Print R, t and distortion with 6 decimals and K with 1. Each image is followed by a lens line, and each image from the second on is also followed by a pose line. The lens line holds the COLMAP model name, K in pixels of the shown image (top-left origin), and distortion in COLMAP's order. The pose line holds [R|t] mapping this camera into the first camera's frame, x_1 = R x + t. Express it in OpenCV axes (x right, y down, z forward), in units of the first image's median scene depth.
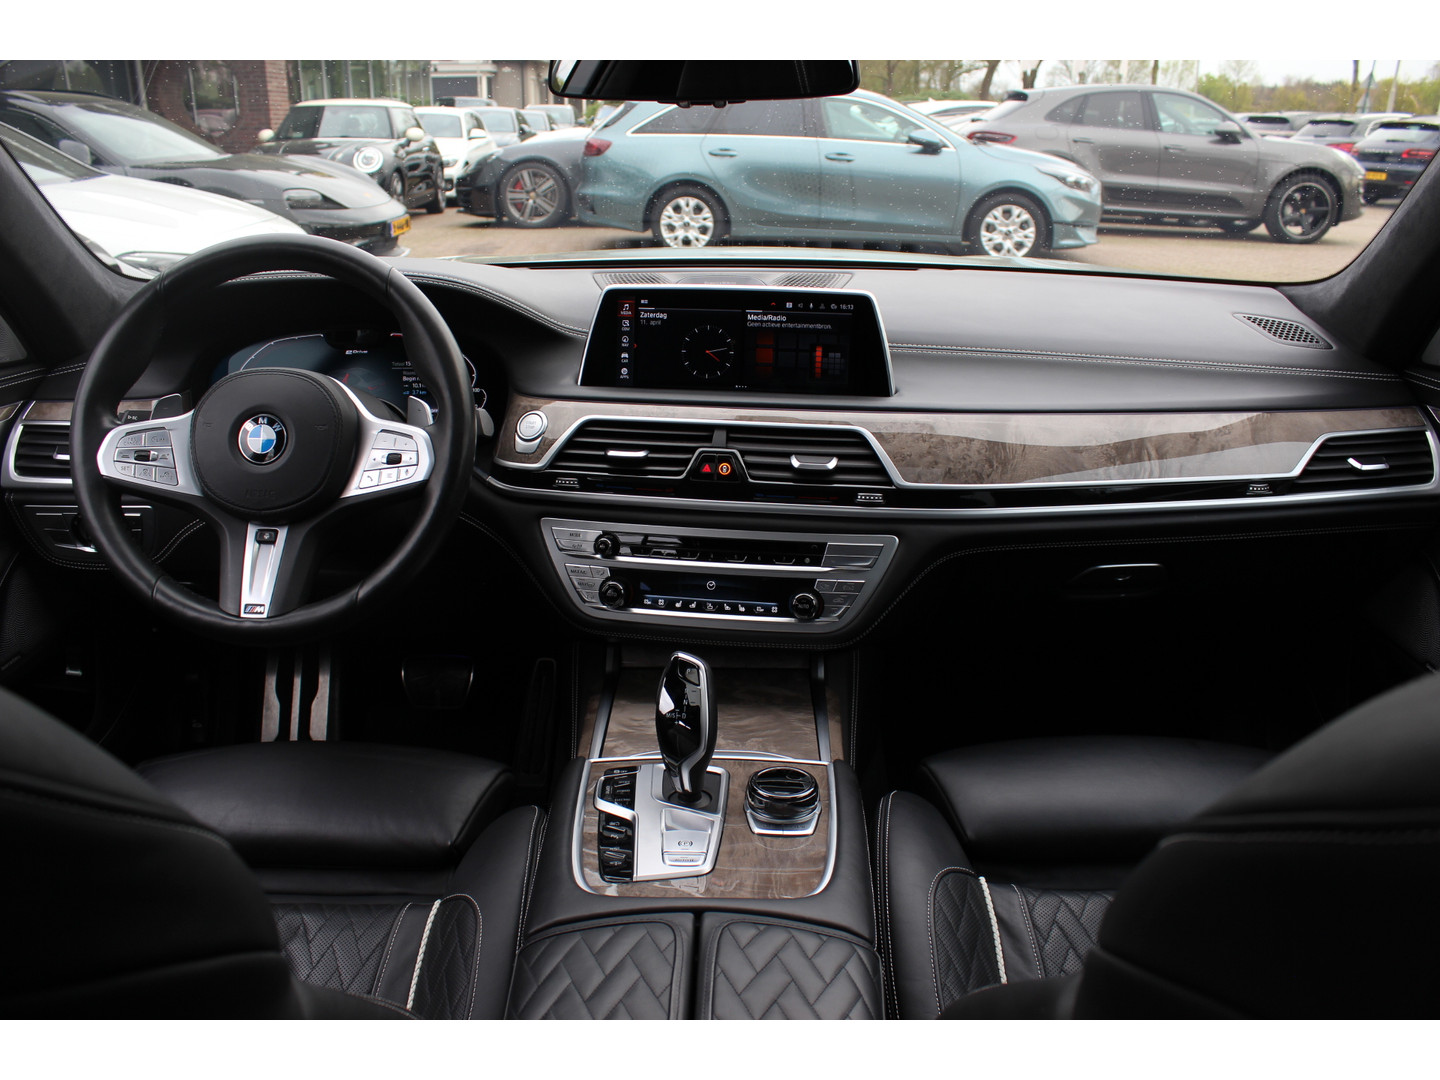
lens RADIAL K [[1171.9, 0, 740.4], [0, 1171.9, 541.3], [0, 0, 1]] dist [-0.175164, 0.140190]
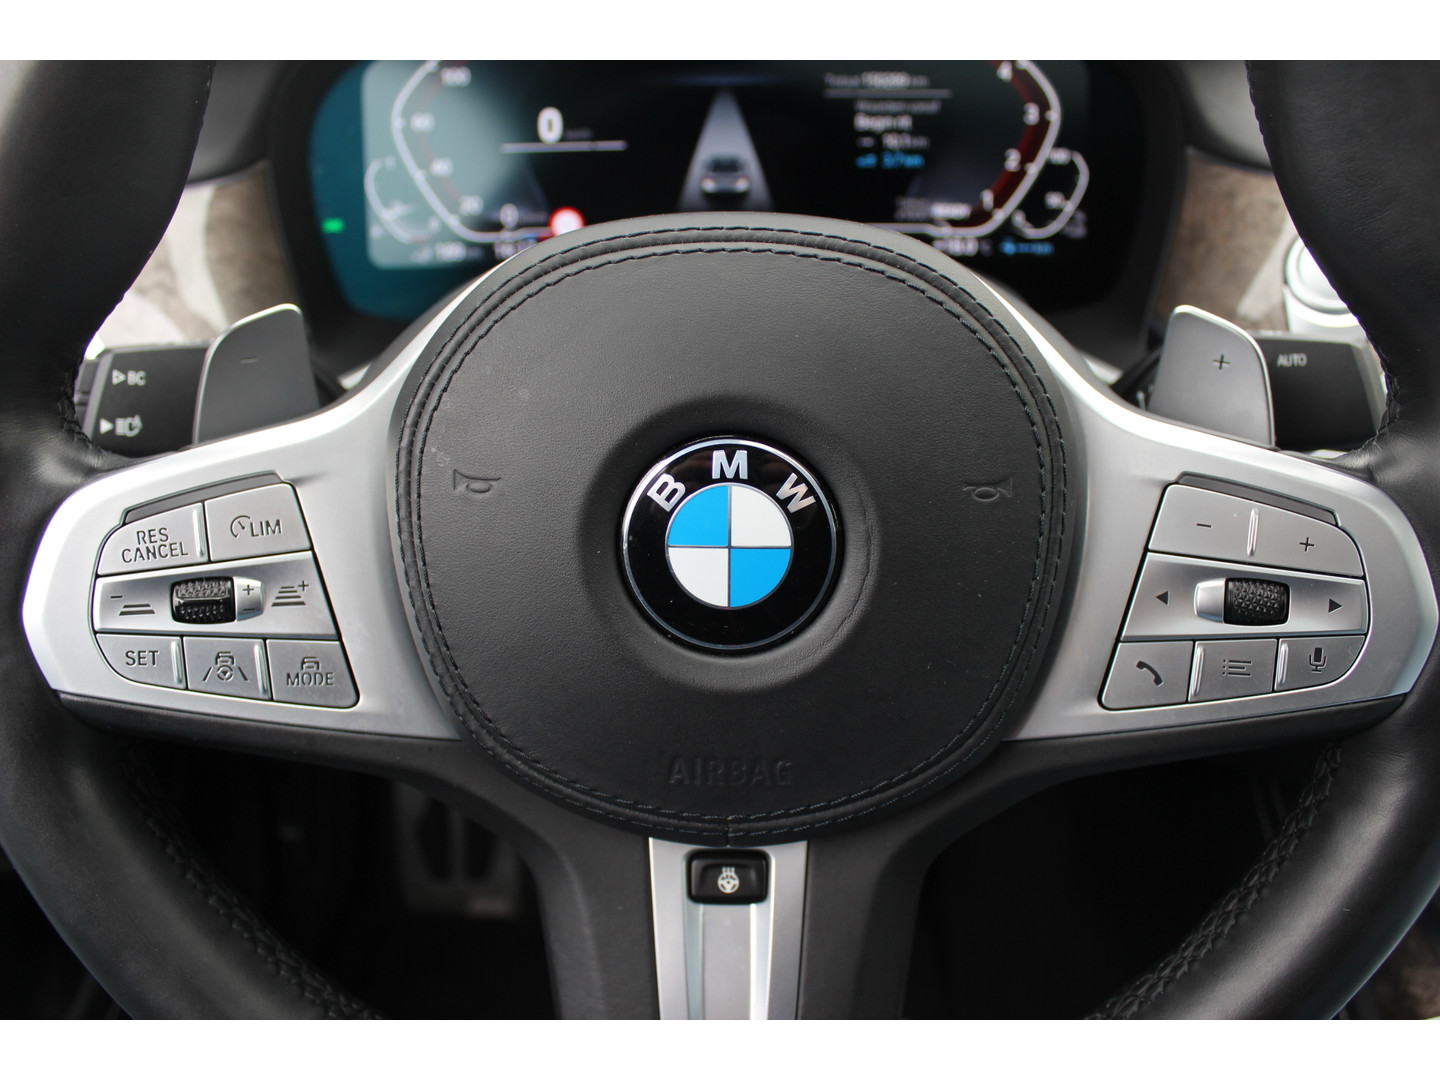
lens RADIAL K [[1301.4, 0, 720.5], [0, 1301.4, 517.3], [0, 0, 1]] dist [-0.135153, 0.004906]
pose [[0.999887, -0.004679, -0.014253, -0.367771], [0.008245, 0.965141, 0.261600, -0.144973], [0.012532, -0.261688, 0.965071, 0.656540]]
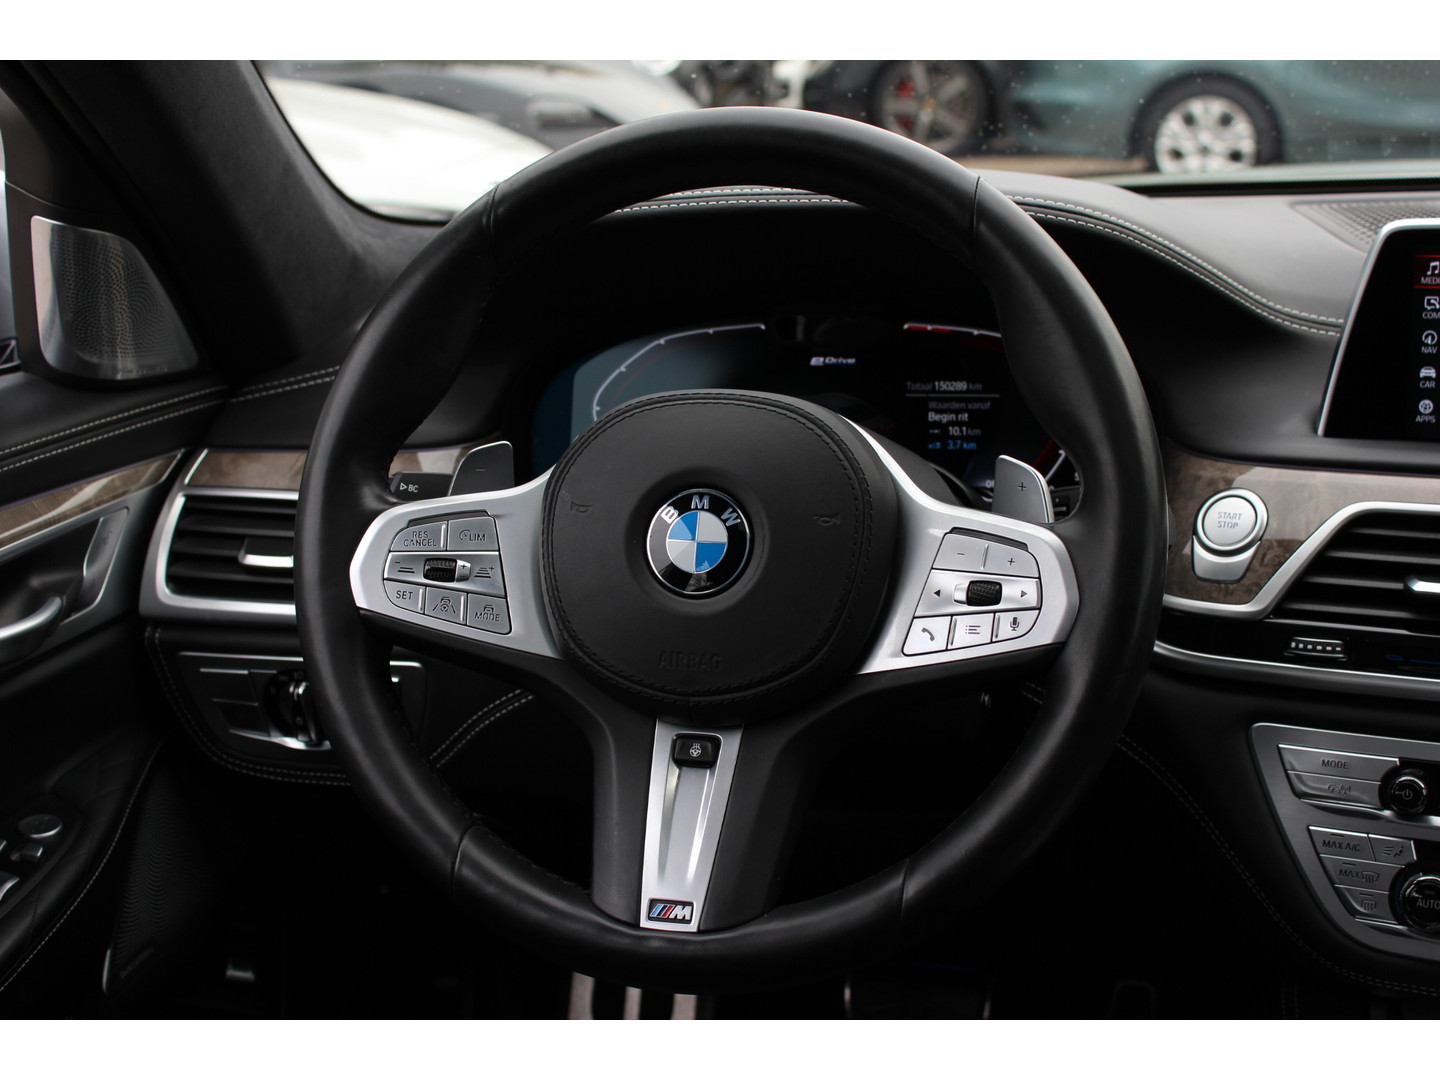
lens RADIAL K [[1909.5, 0, 720.0], [0, 1909.5, 540.0], [0, 0, 1]] dist [-0.059260, 0.065917]
pose [[0.969447, 0.018150, -0.244630, -0.193697], [-0.036100, 0.996957, -0.069091, -0.032693], [0.242632, 0.075811, 0.967152, 0.218572]]
